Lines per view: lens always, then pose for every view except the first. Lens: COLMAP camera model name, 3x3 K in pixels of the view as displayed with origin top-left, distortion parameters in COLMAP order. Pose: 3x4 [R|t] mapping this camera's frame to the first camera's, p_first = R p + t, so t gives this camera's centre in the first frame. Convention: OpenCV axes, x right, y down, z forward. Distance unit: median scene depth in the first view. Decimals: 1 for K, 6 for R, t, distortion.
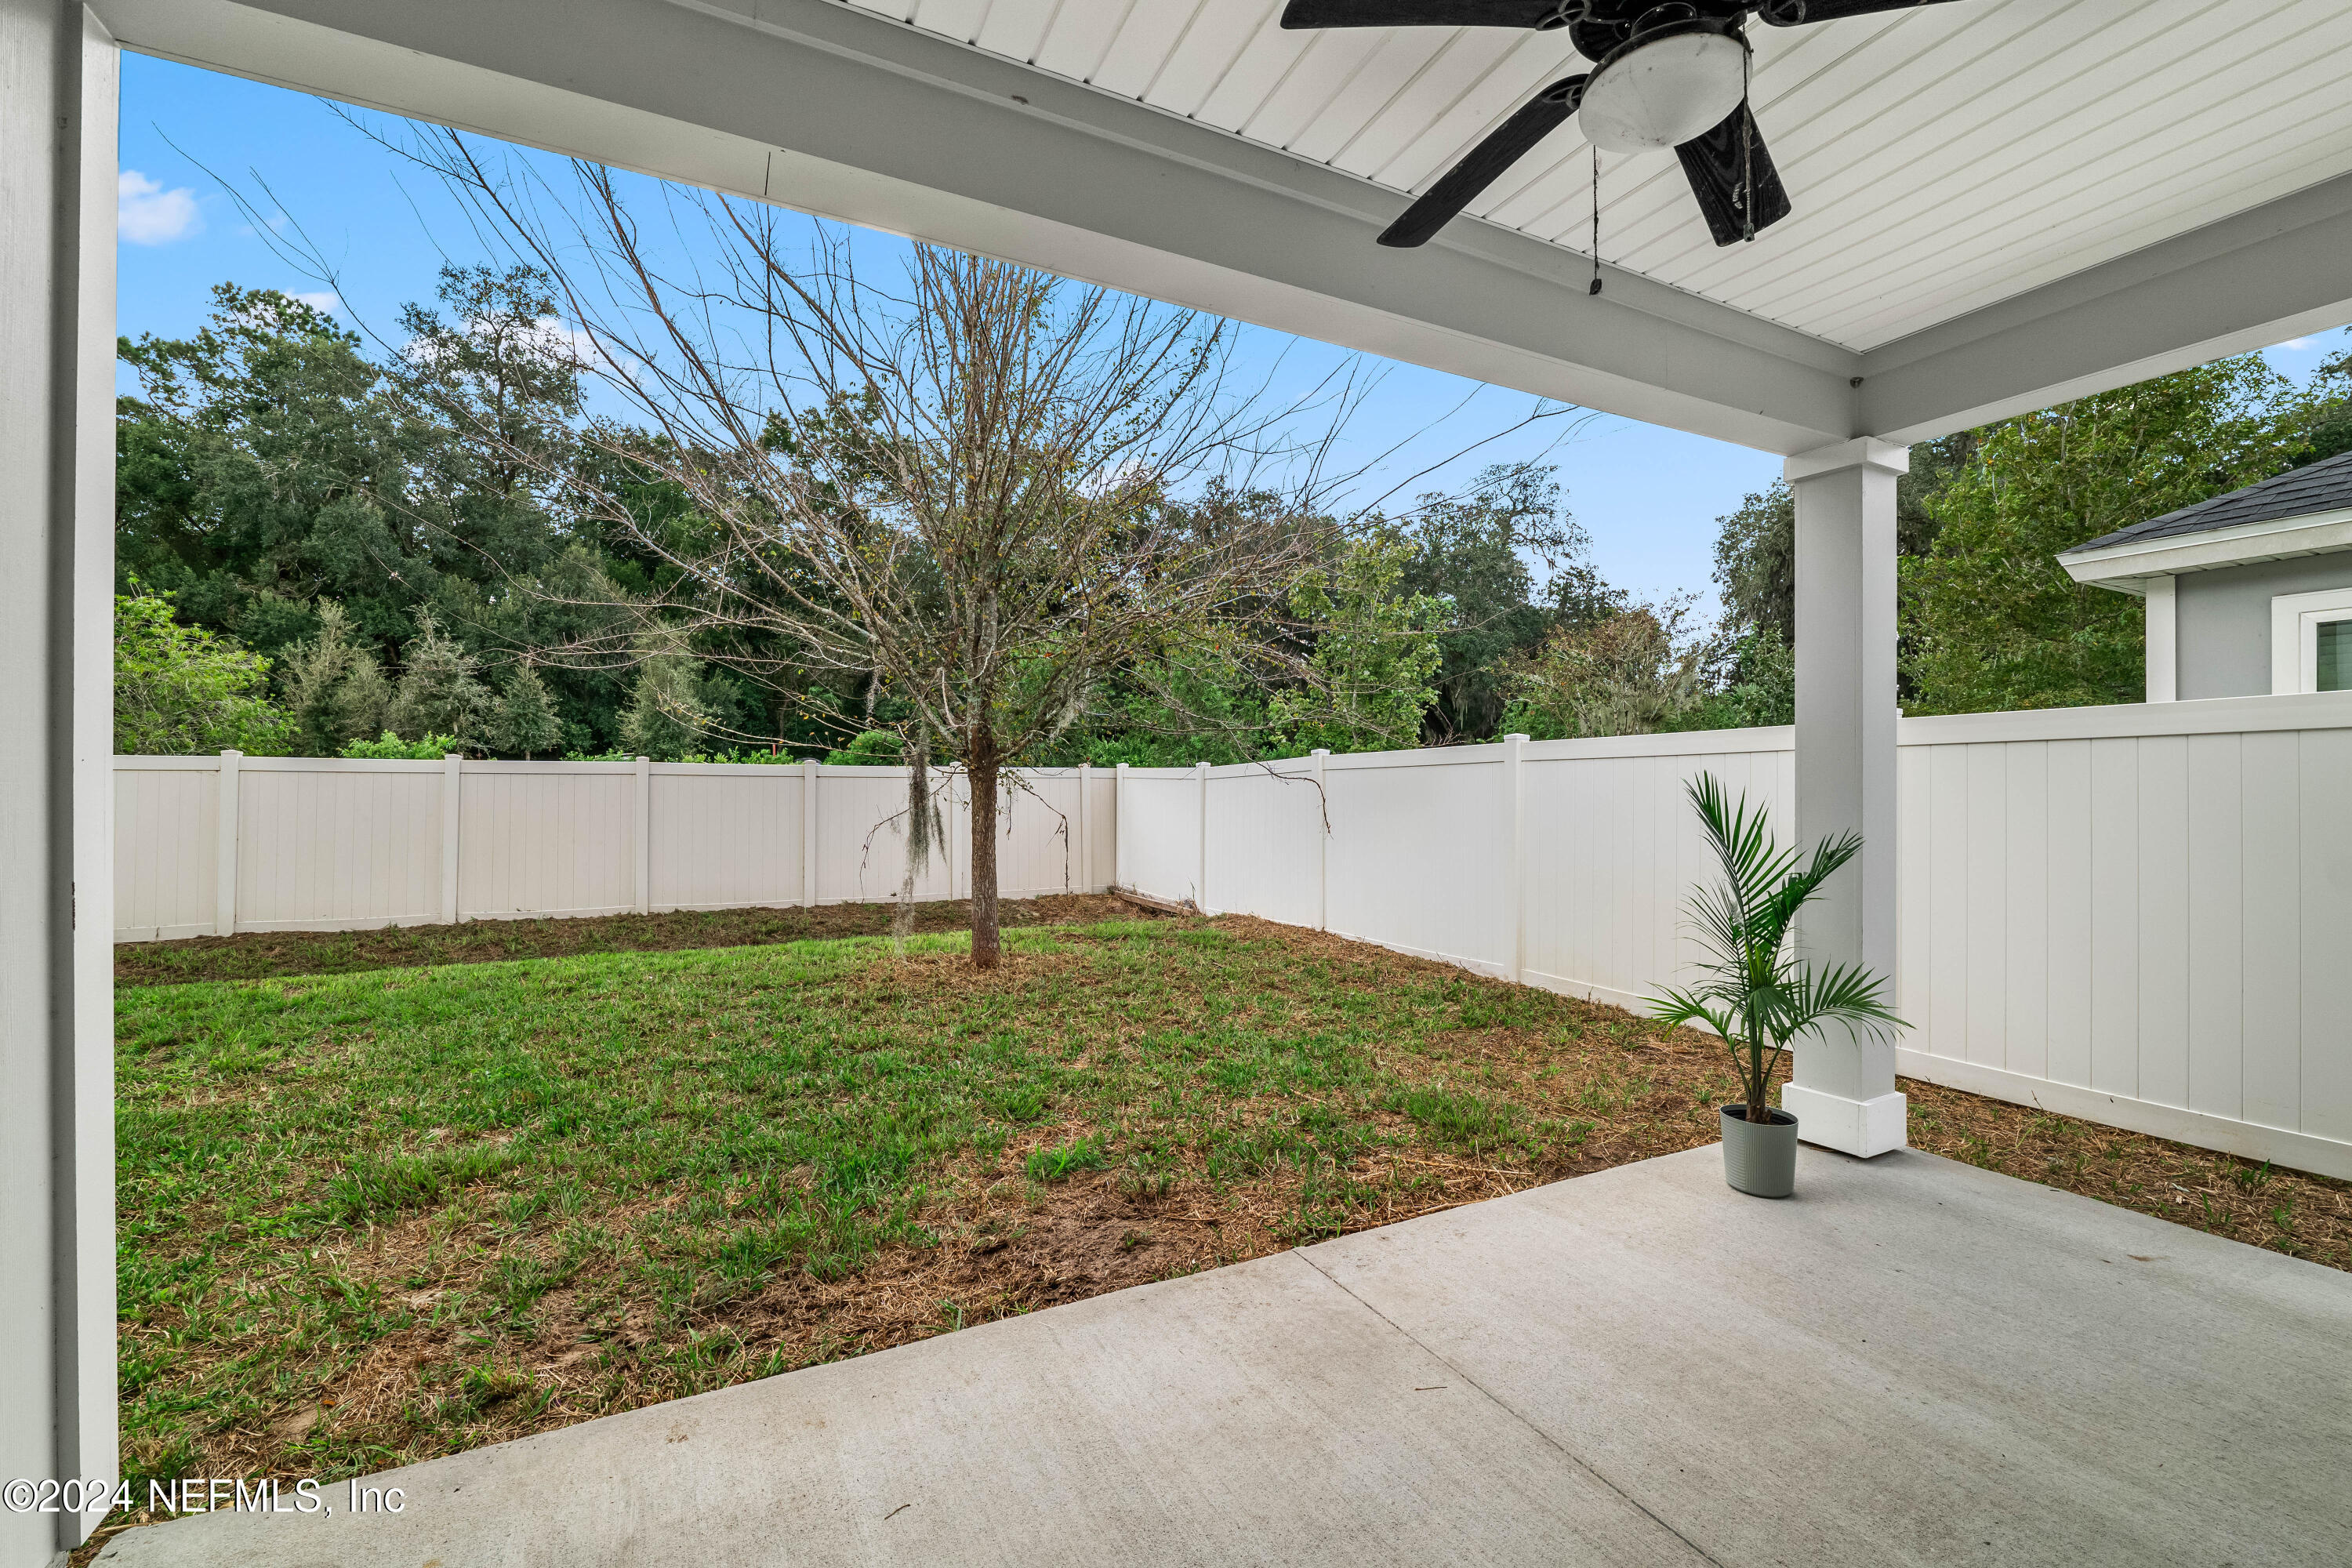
lens RADIAL K [[982.8, 0, 1176.0], [0, 982.8, 784.0], [0, 0, 1]] dist [-0.000164, 0.000138]
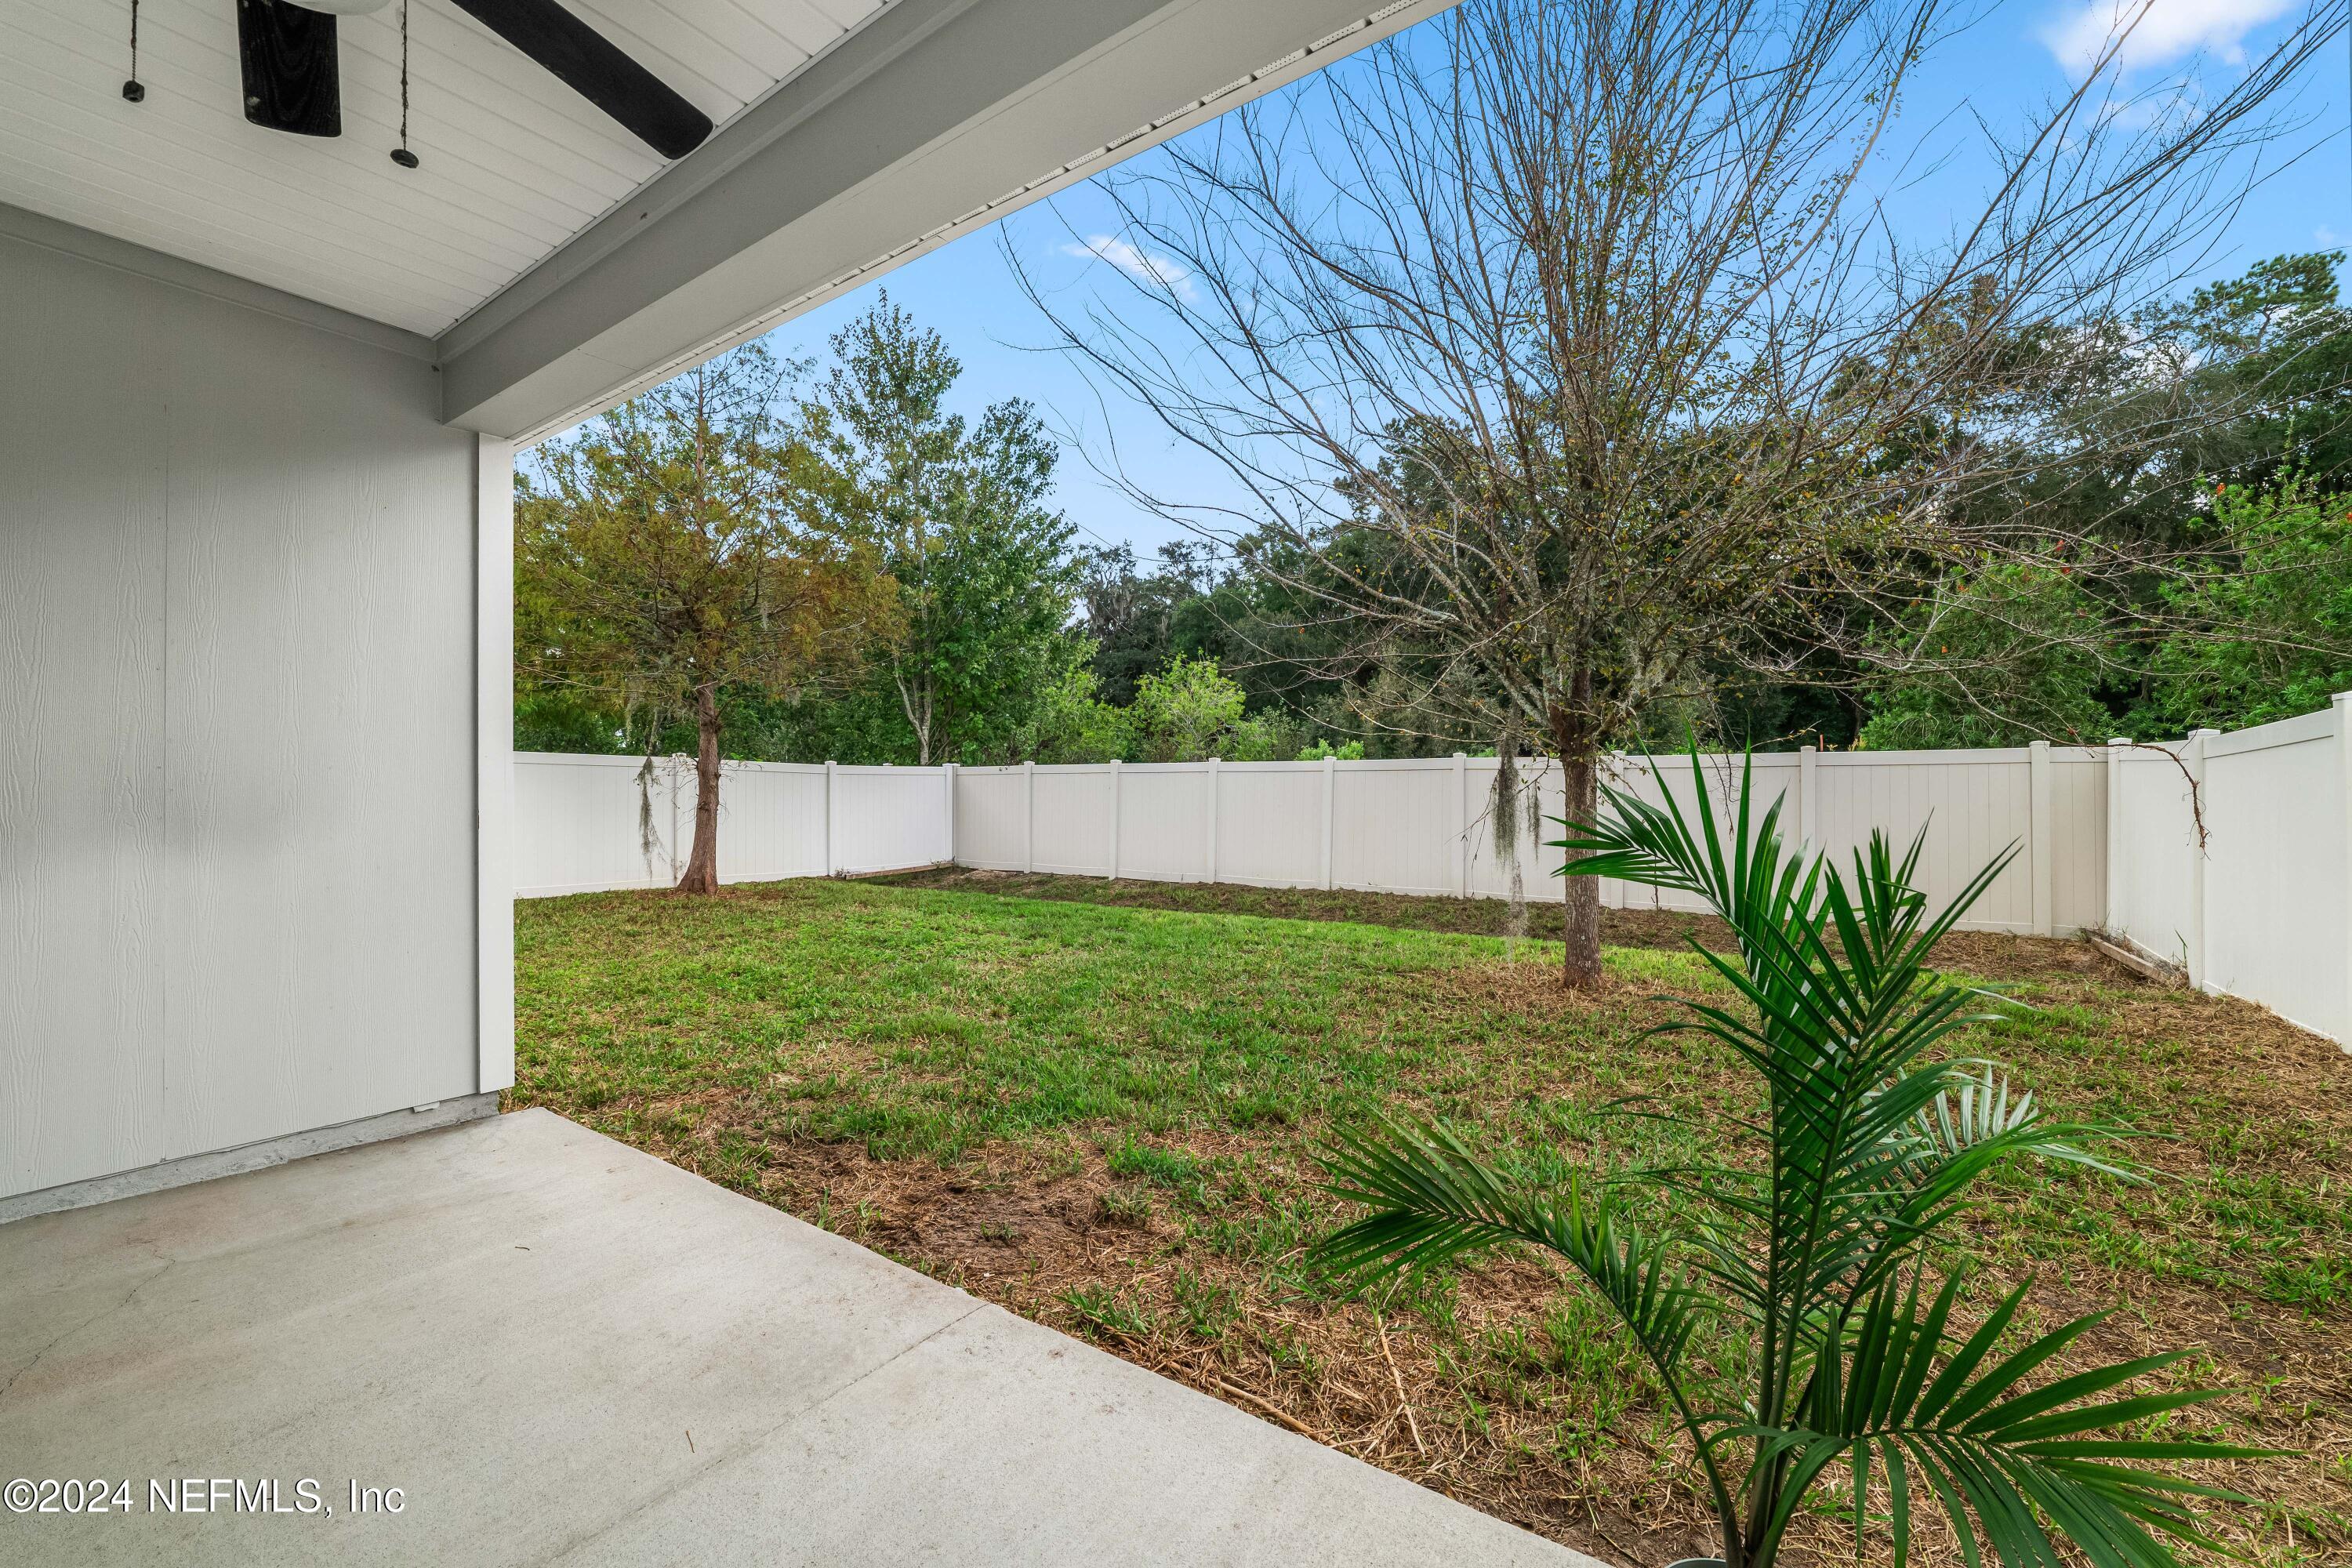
lens RADIAL K [[982.8, 0, 1176.0], [0, 982.8, 784.0], [0, 0, 1]] dist [-0.000164, 0.000138]
pose [[0.480404, -0.006840, -0.877021, 0.349424], [0.010325, 0.999944, -0.002143, 0.006840], [0.876987, -0.008026, 0.480448, 0.257874]]
